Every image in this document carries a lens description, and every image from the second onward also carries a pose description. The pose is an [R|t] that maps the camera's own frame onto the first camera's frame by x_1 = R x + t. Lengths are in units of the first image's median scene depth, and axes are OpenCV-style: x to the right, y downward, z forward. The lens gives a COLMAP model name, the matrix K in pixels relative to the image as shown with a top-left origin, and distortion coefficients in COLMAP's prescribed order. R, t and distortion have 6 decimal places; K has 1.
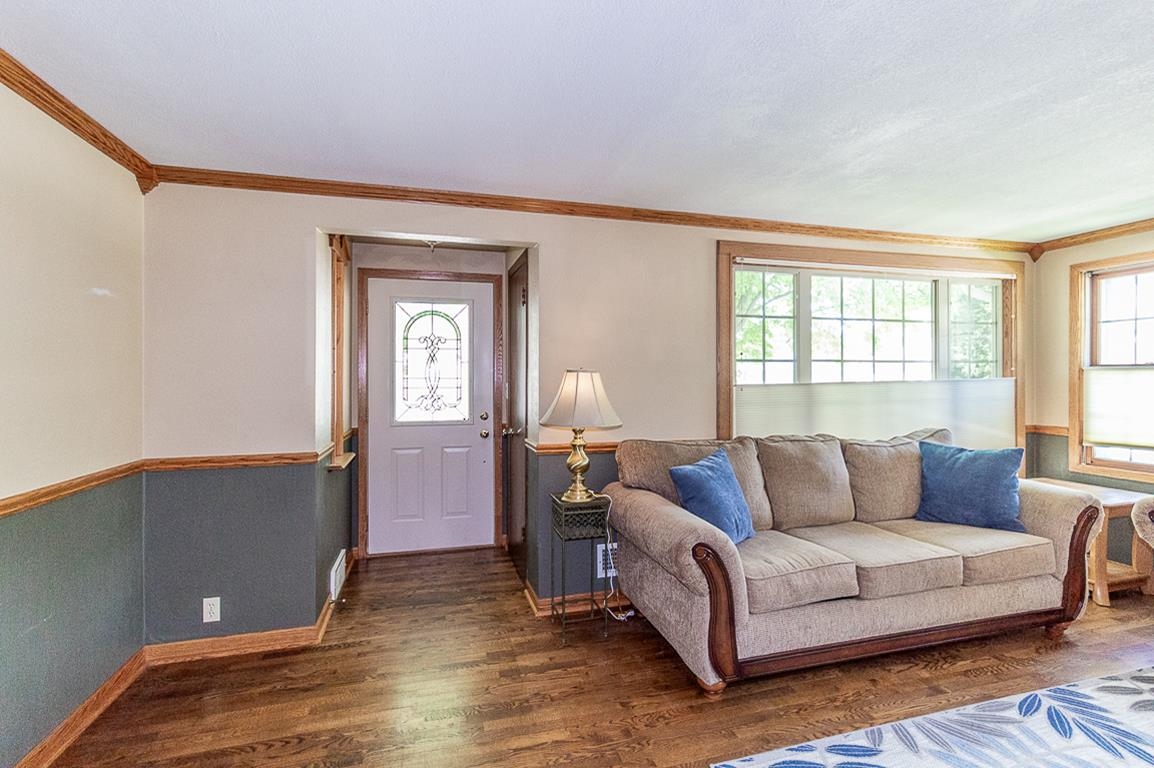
lens RADIAL K [[544.7, 0, 576.8], [0, 544.7, 379.3], [0, 0, 1]] dist [0.000277, 0.000764]
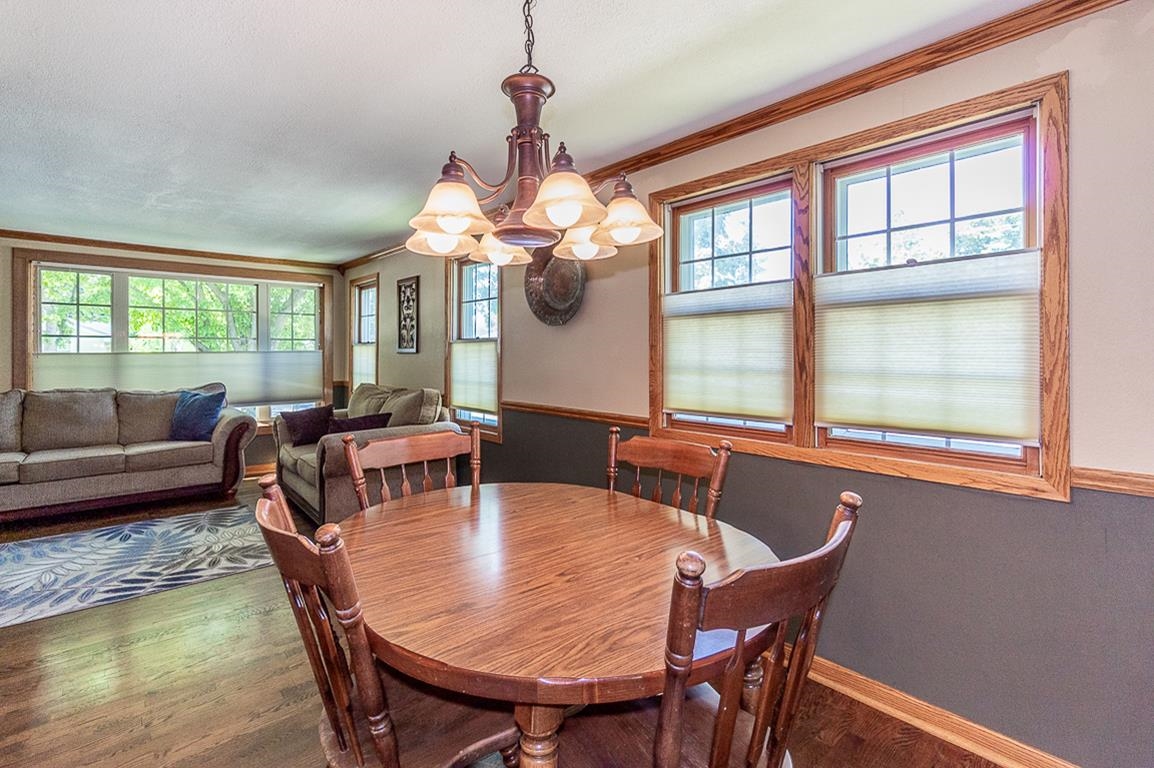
lens RADIAL K [[544.7, 0, 572.8], [0, 544.7, 356.6], [0, 0, 1]] dist [0.000277, 0.000764]
pose [[0.898295, 0.002675, 0.439384, 0.982745], [-0.004676, 0.999983, 0.003471, 0.008501], [-0.439367, -0.005172, 0.898293, -0.905893]]
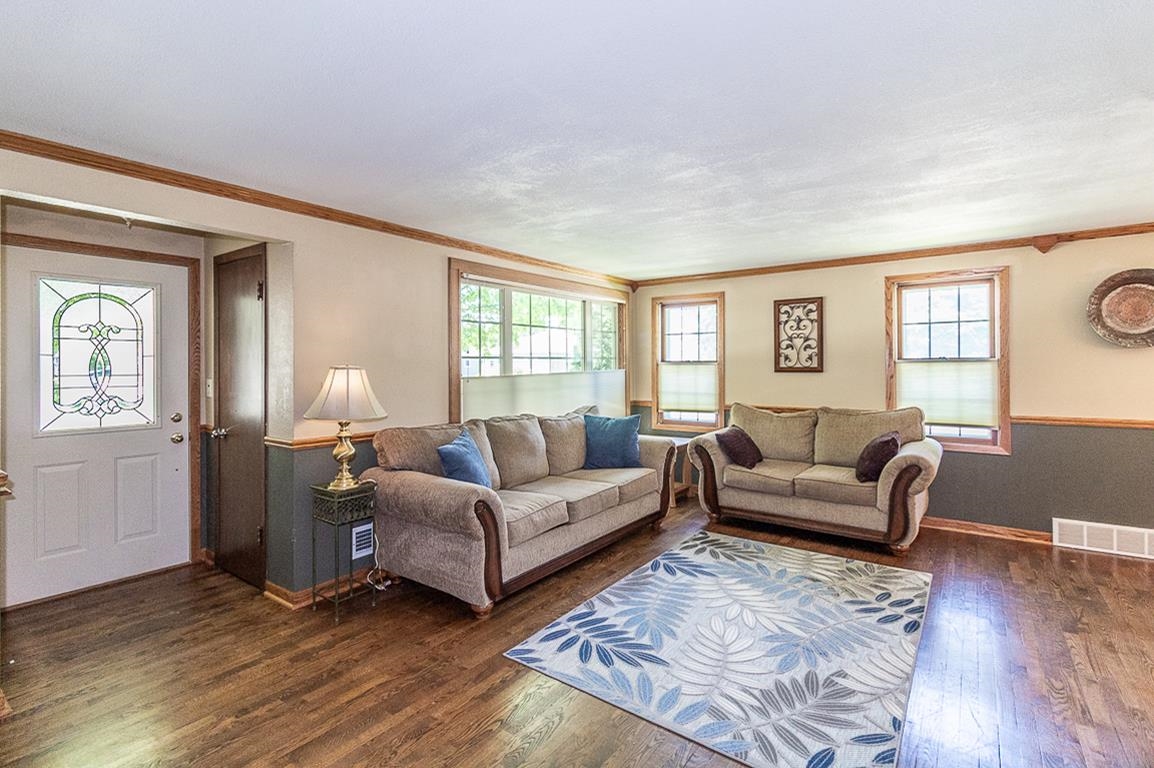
lens RADIAL K [[544.7, 0, 588.2], [0, 544.7, 365.6], [0, 0, 1]] dist [0.000277, 0.000764]
pose [[0.780981, -0.003264, 0.624546, -0.267798], [0.005941, 0.999980, -0.002204, -0.013691], [-0.624526, 0.005432, 0.780985, -0.133188]]
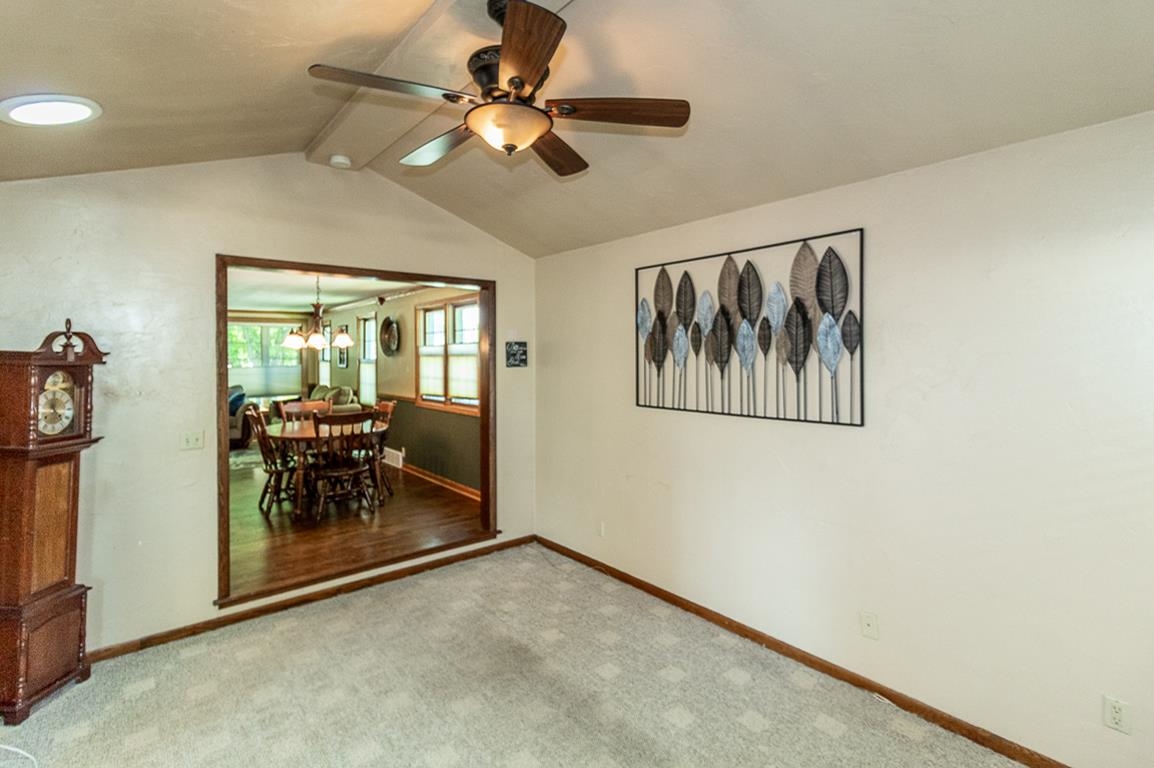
lens RADIAL K [[544.7, 0, 587.3], [0, 544.7, 360.4], [0, 0, 1]] dist [0.000277, 0.000764]
pose [[0.905175, -0.002934, 0.425029, 1.181547], [0.000062, 0.999977, 0.006770, -0.046724], [-0.425039, -0.006102, 0.905154, -2.321350]]
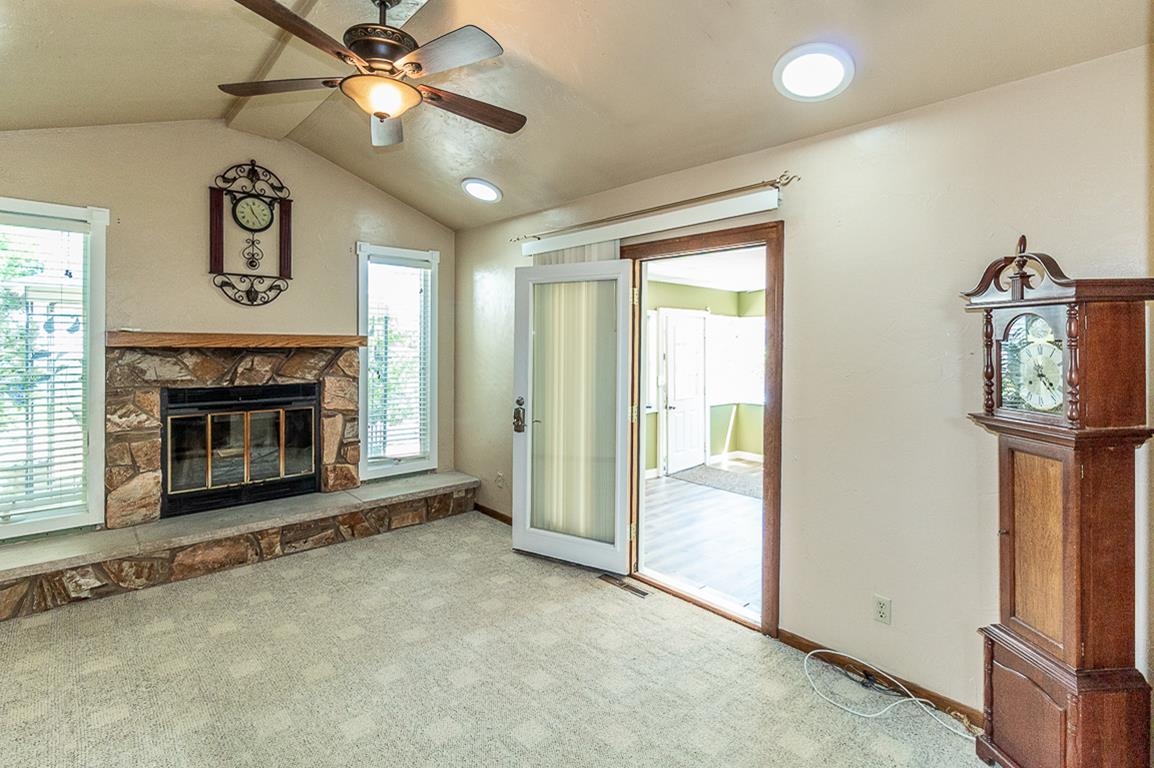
lens RADIAL K [[544.7, 0, 590.5], [0, 544.7, 346.0], [0, 0, 1]] dist [0.000277, 0.000764]
pose [[-0.880440, -0.002789, -0.474149, 1.457697], [-0.006282, 0.999964, 0.005784, 0.004615], [0.474116, 0.008071, -0.880426, -0.989465]]
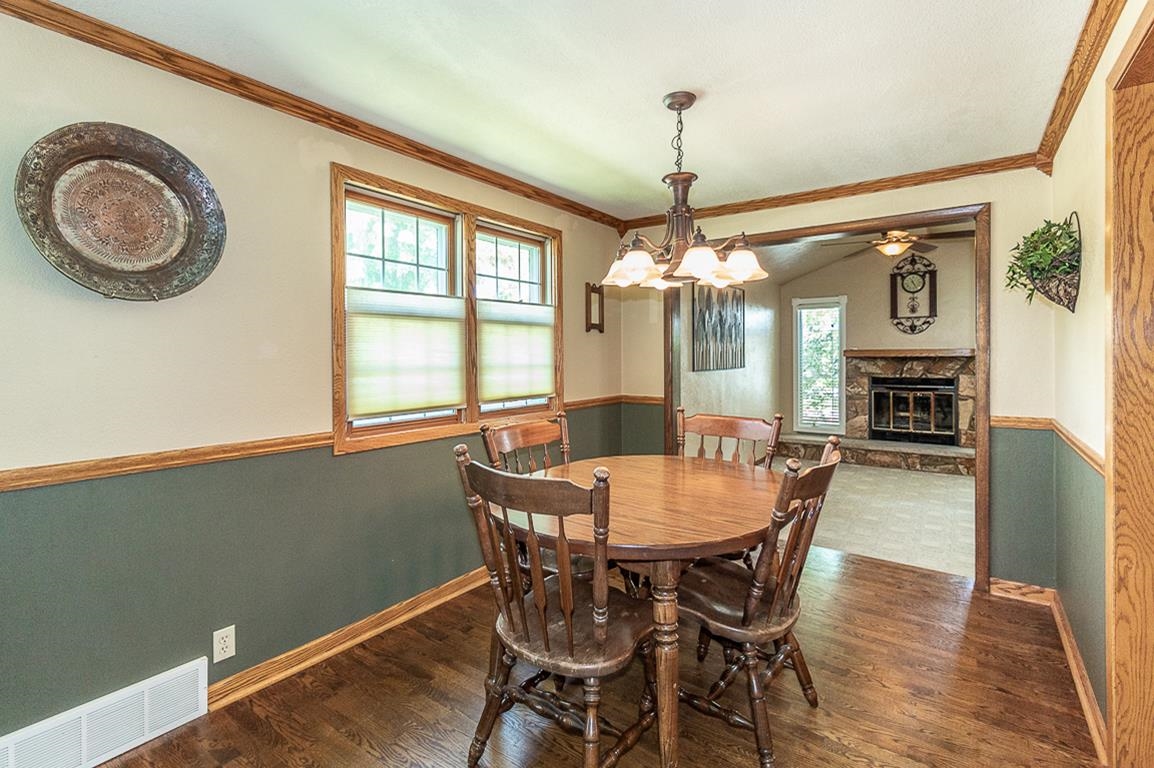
lens RADIAL K [[544.7, 0, 570.7], [0, 544.7, 358.6], [0, 0, 1]] dist [0.000277, 0.000764]
pose [[-0.631420, 0.002387, 0.775437, 0.710710], [0.006719, 0.999975, 0.002393, 0.012465], [-0.775412, 0.006721, -0.631420, 0.051542]]
